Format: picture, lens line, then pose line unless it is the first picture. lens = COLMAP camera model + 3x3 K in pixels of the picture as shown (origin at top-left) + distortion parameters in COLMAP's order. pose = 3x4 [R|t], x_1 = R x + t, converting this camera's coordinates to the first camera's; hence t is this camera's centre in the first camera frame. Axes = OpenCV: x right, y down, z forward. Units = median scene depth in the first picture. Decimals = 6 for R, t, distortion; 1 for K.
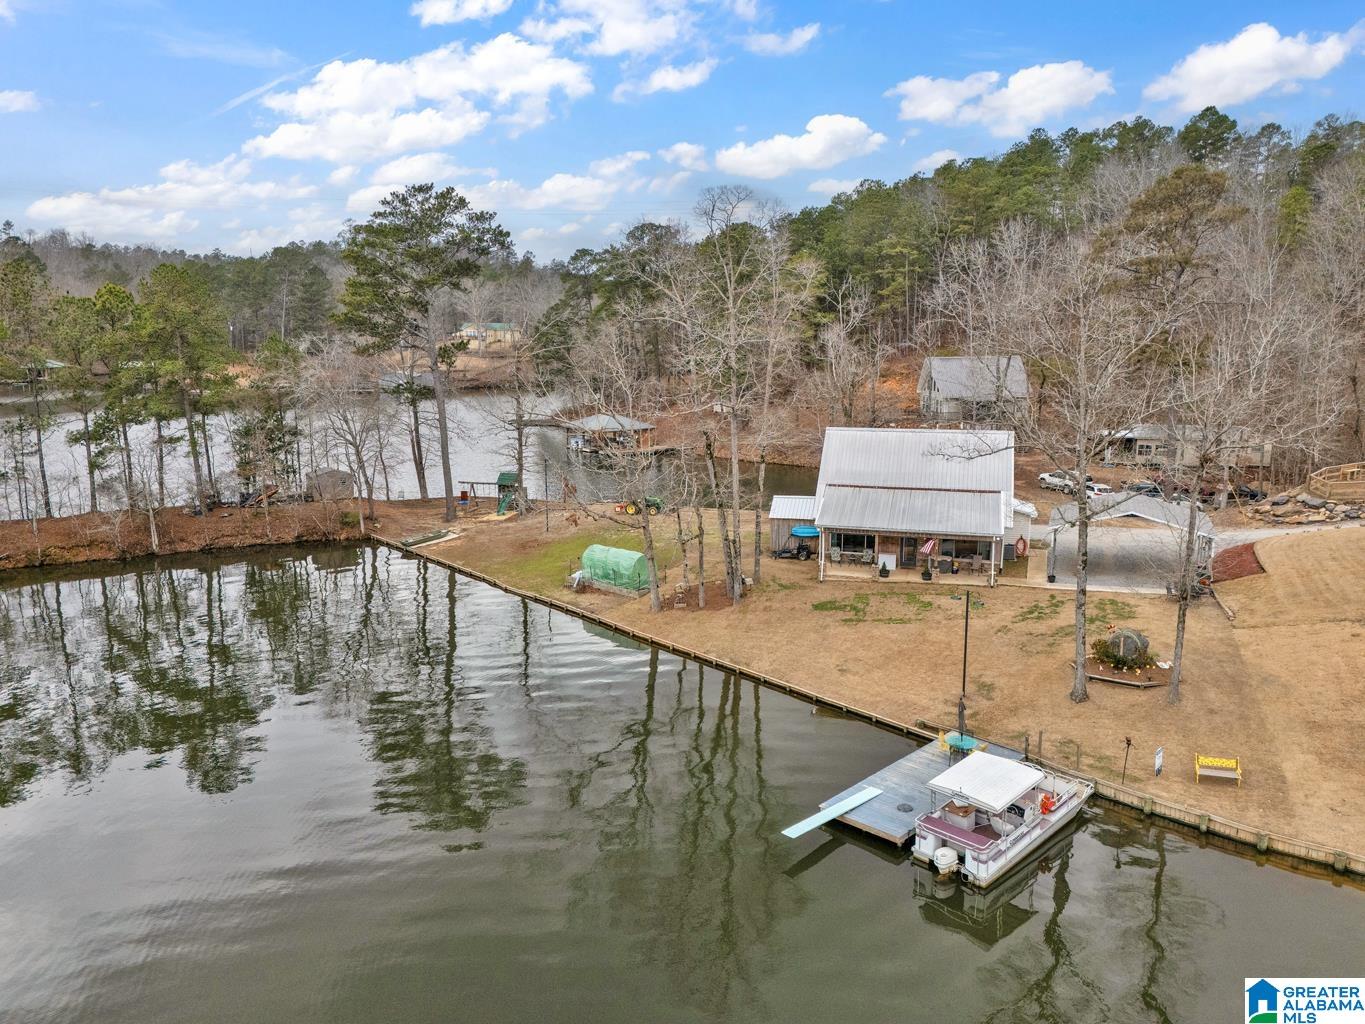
lens RADIAL K [[996.3, 0, 645.8], [0, 996.3, 488.0], [0, 0, 1]] dist [0.061610, -0.087489]
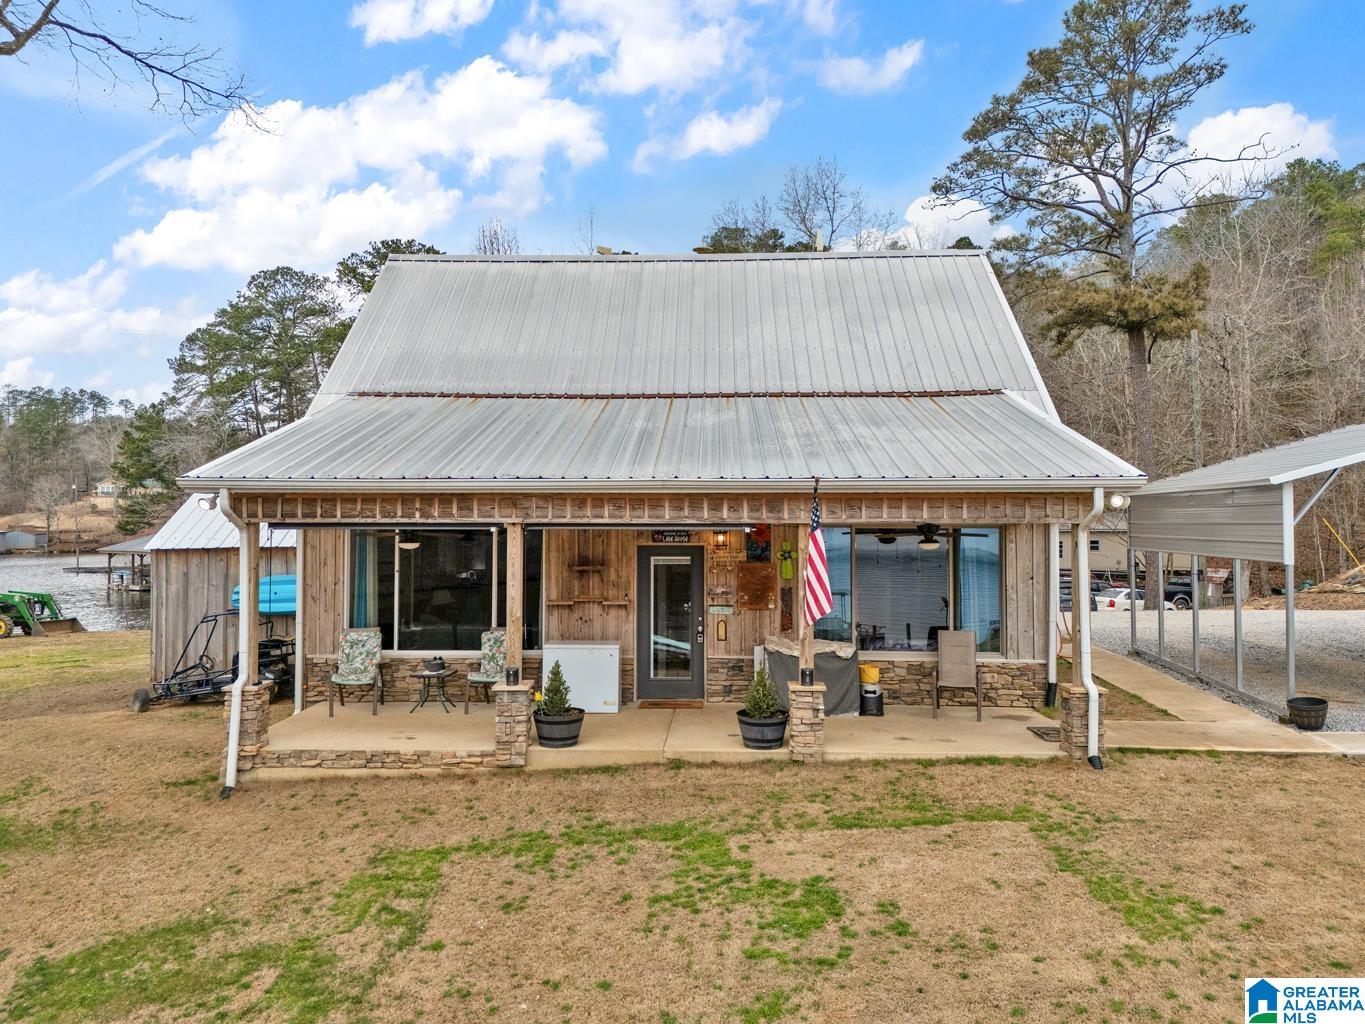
lens RADIAL K [[999.9, 0, 681.2], [0, 999.9, 493.9], [0, 0, 1]] dist [0.090276, -0.084212]
pose [[0.961225, 0.018452, 0.275148, 0.202221], [0.036287, 0.980619, -0.192533, 0.077949], [-0.273368, 0.195051, 0.941926, 0.780696]]
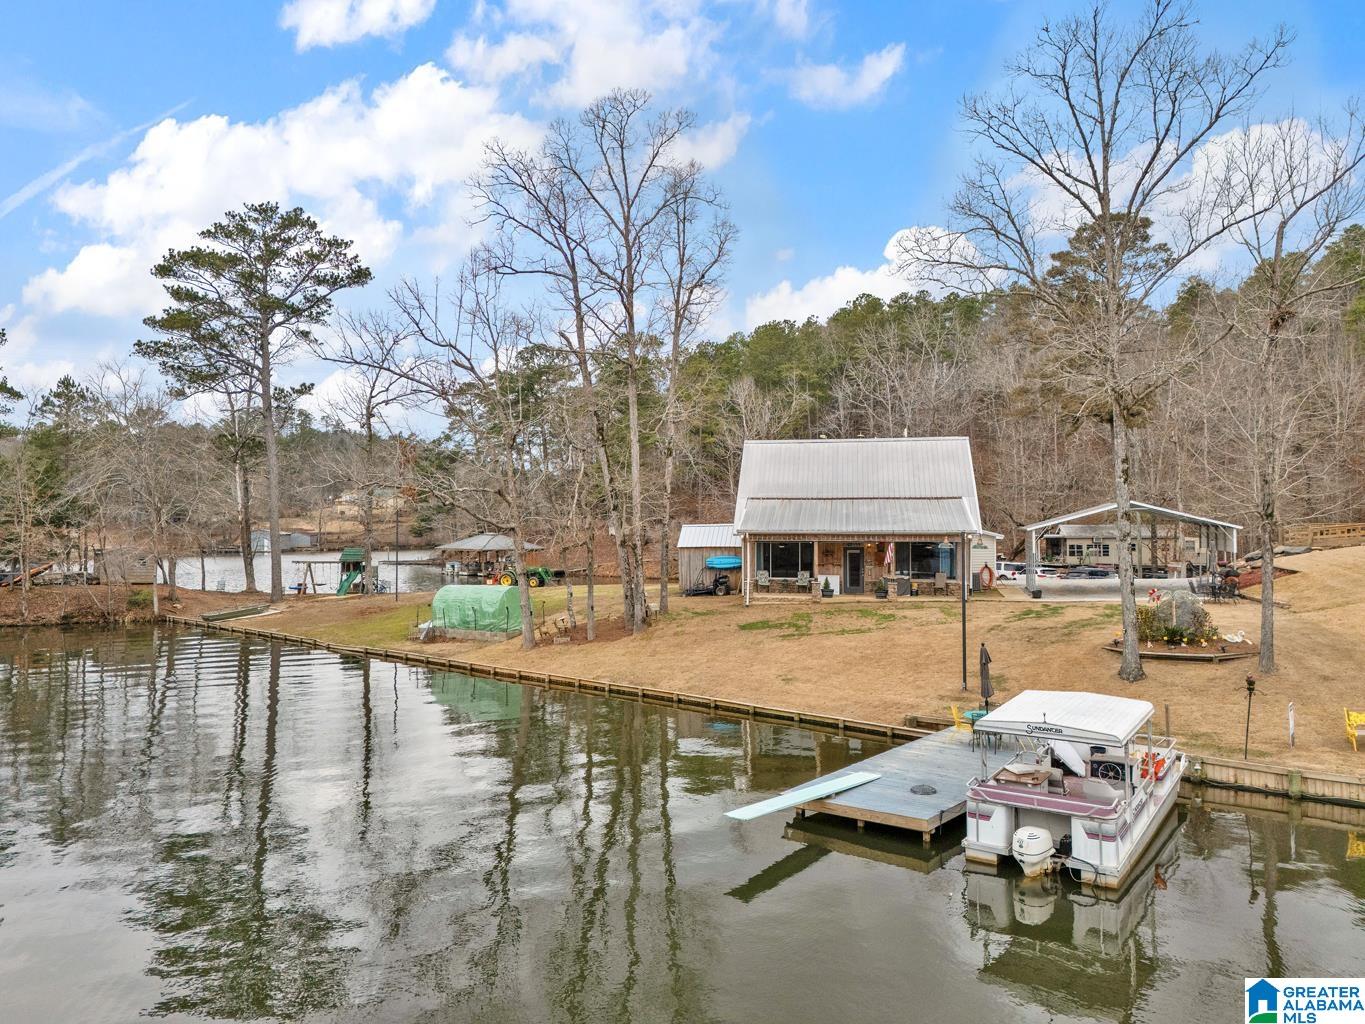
lens RADIAL K [[973.4, 0, 679.4], [0, 973.4, 518.8], [0, 0, 1]] dist [0.082232, -0.133969]
pose [[0.990619, 0.012118, 0.136112, 0.021325], [0.011824, 0.984723, -0.173727, 0.155384], [-0.136138, 0.173707, 0.975342, 0.263661]]
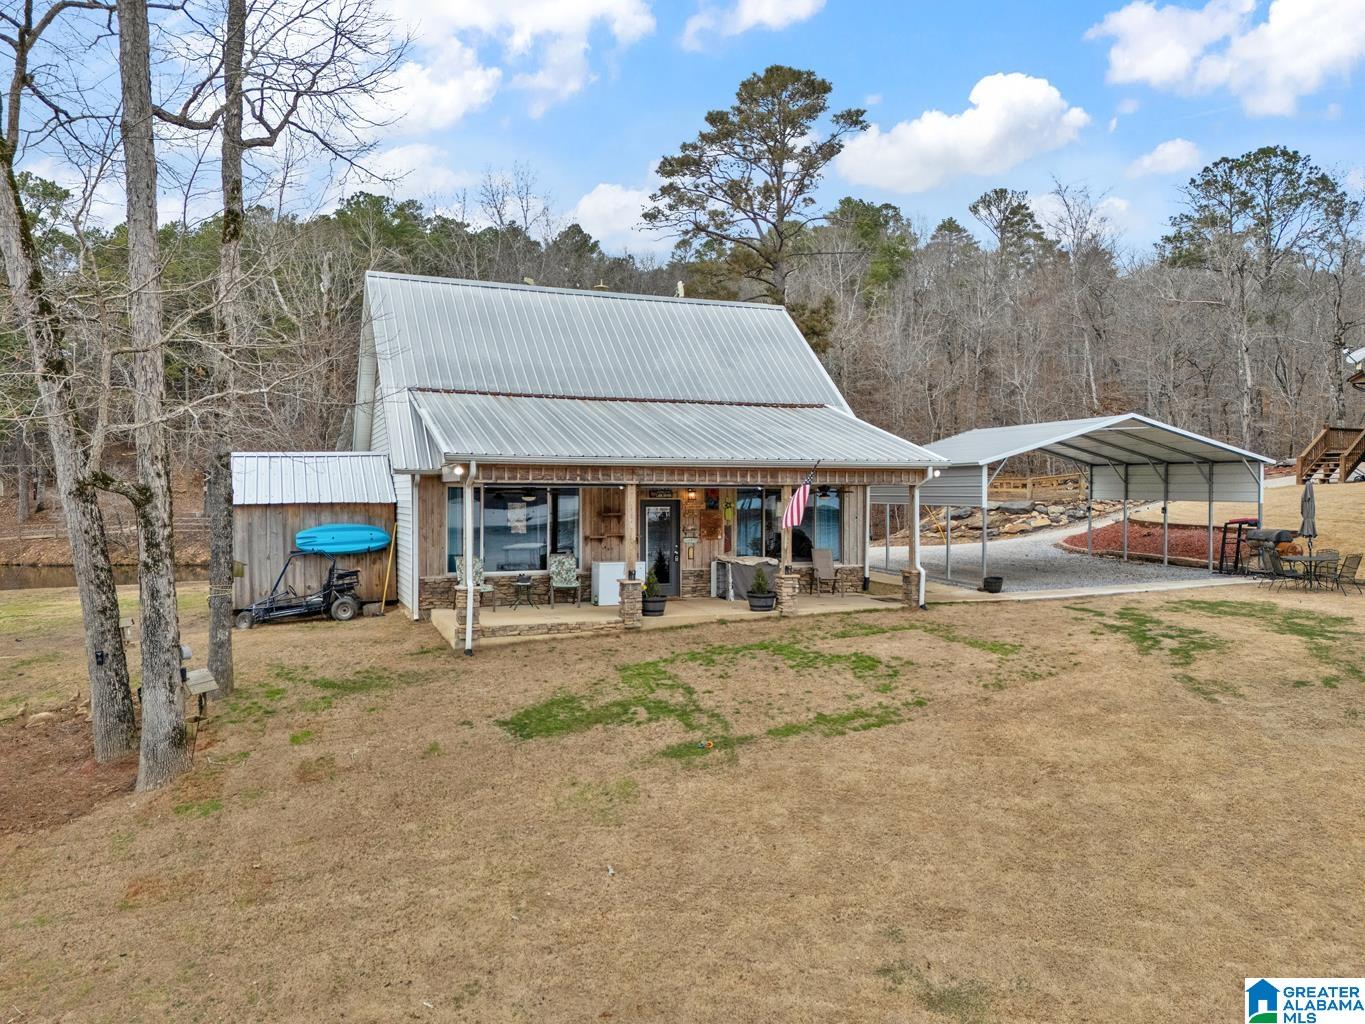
lens RADIAL K [[999.9, 0, 681.2], [0, 999.9, 493.9], [0, 0, 1]] dist [0.090276, -0.084212]
pose [[0.771431, 0.010090, 0.636233, 0.034228], [0.097801, 0.986113, -0.134223, 0.092638], [-0.628752, 0.165768, 0.759731, 0.720522]]
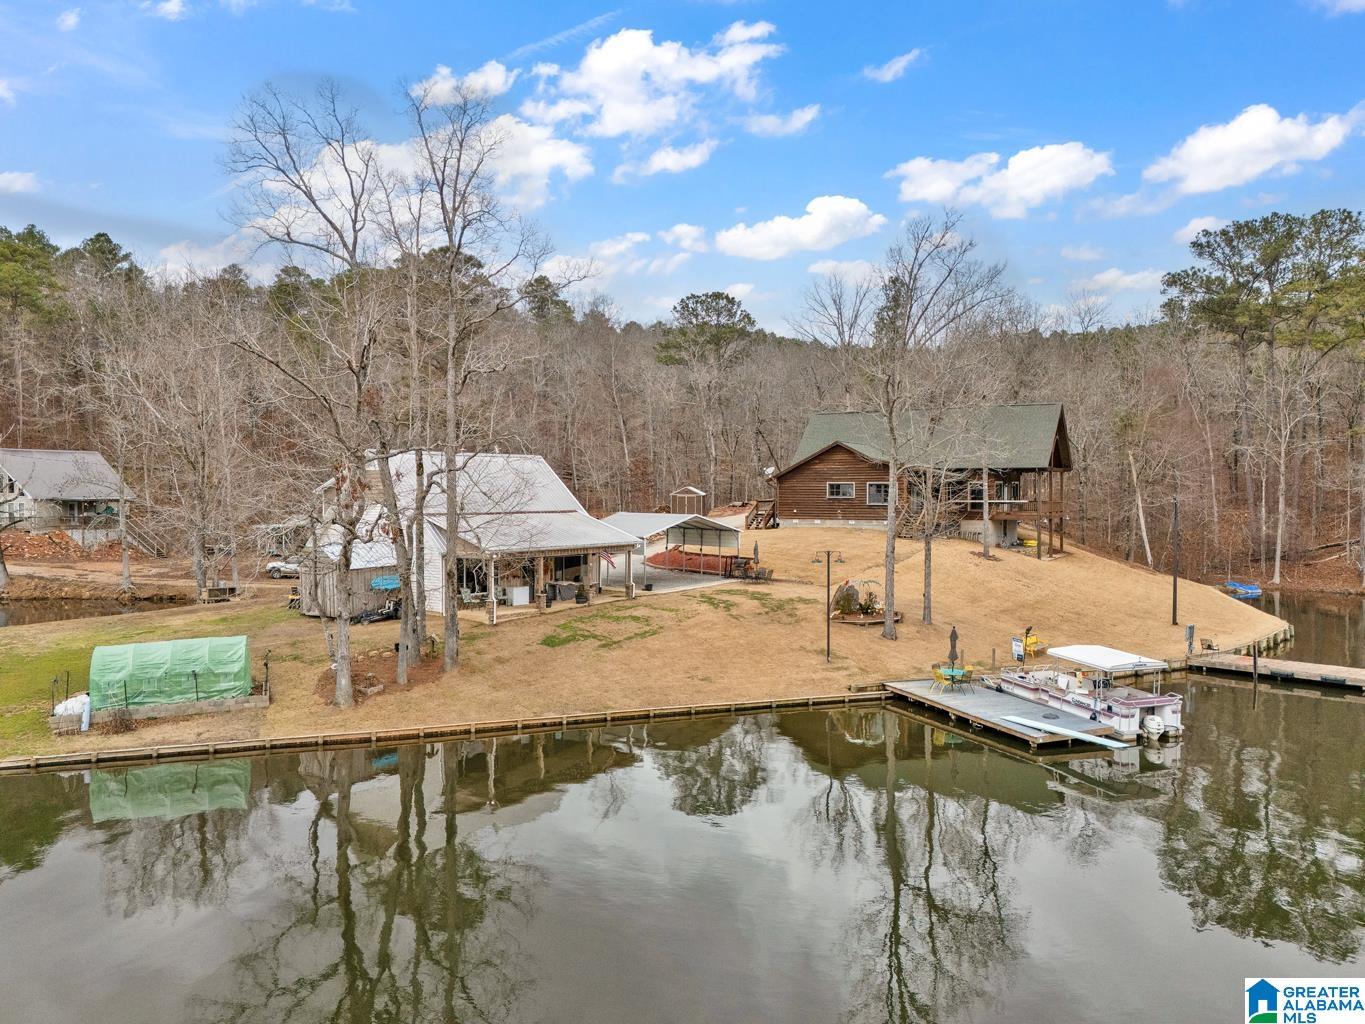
lens RADIAL K [[999.9, 0, 681.2], [0, 999.9, 493.9], [0, 0, 1]] dist [0.090276, -0.084212]
pose [[0.369705, 0.005244, 0.929134, -0.493141], [0.155056, 0.985613, -0.067260, 0.067374], [-0.916120, 0.168934, 0.363573, 0.561735]]
